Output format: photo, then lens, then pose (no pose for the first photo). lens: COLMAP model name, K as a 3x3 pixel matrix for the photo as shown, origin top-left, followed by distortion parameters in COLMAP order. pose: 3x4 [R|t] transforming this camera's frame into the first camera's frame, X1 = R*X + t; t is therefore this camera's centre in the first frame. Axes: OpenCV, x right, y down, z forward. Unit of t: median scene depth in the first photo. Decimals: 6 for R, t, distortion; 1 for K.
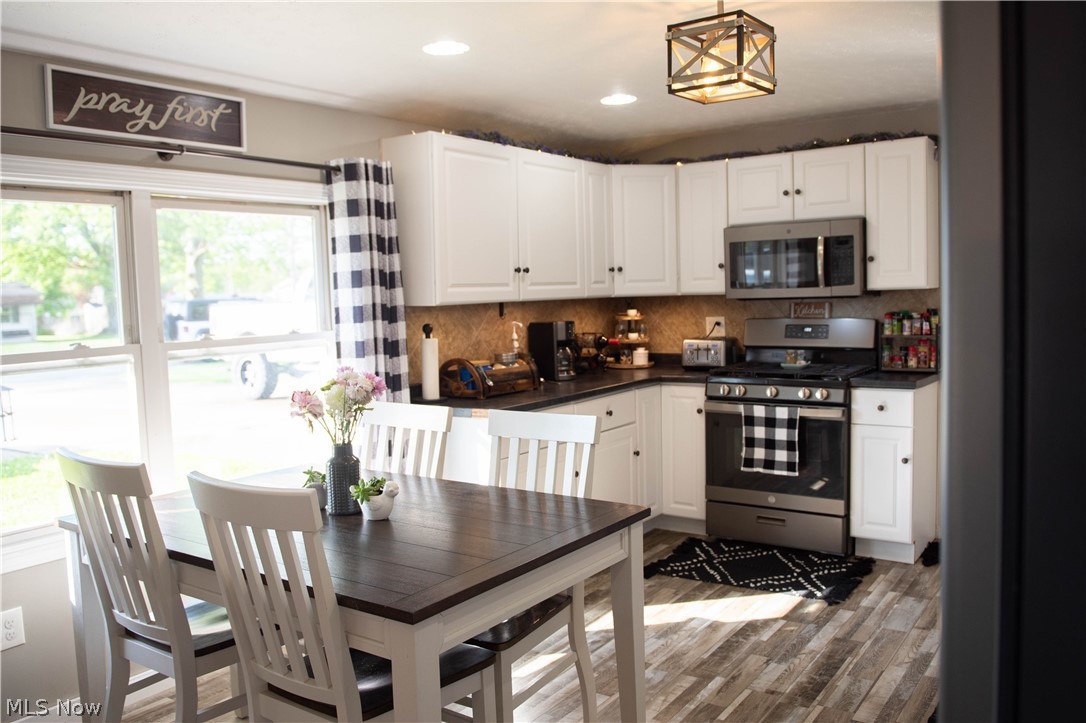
lens RADIAL K [[882.5, 0, 543.0], [0, 882.5, 361.5], [0, 0, 1]] dist [-0.041969, -0.012308]
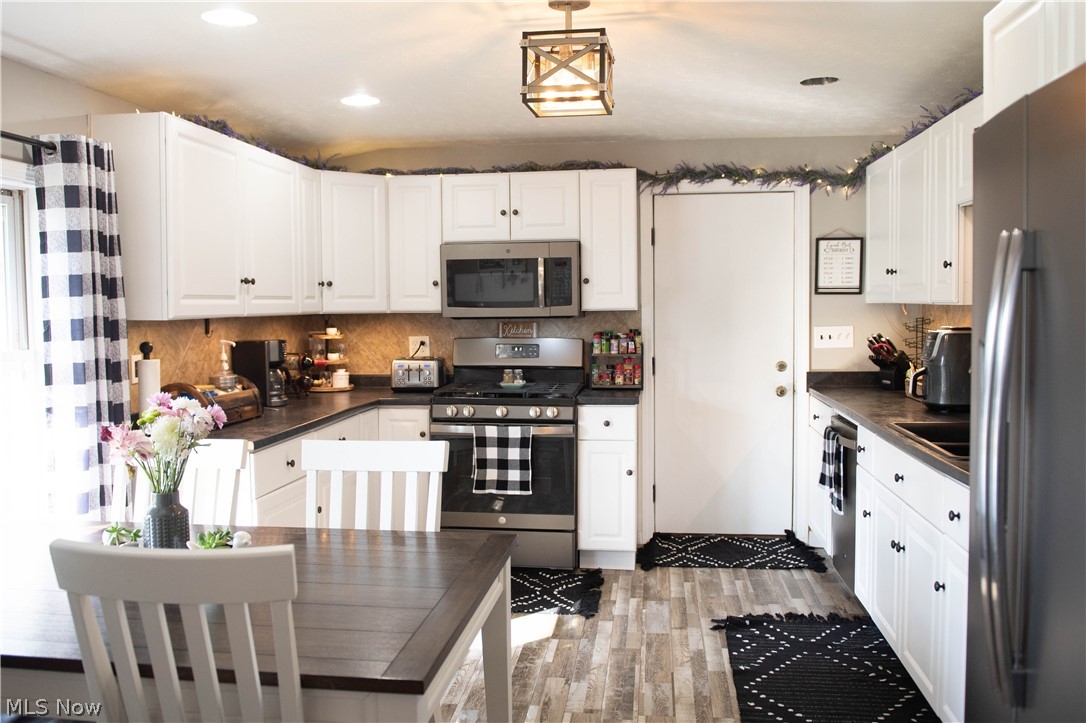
lens RADIAL K [[912.4, 0, 543.0], [0, 912.4, 361.5], [0, 0, 1]] dist [-0.035842, -0.010460]
pose [[0.887809, -0.006948, 0.460159, -0.177835], [0.018637, 0.999609, -0.020864, 0.000394], [-0.459834, 0.027099, 0.887591, 0.065779]]
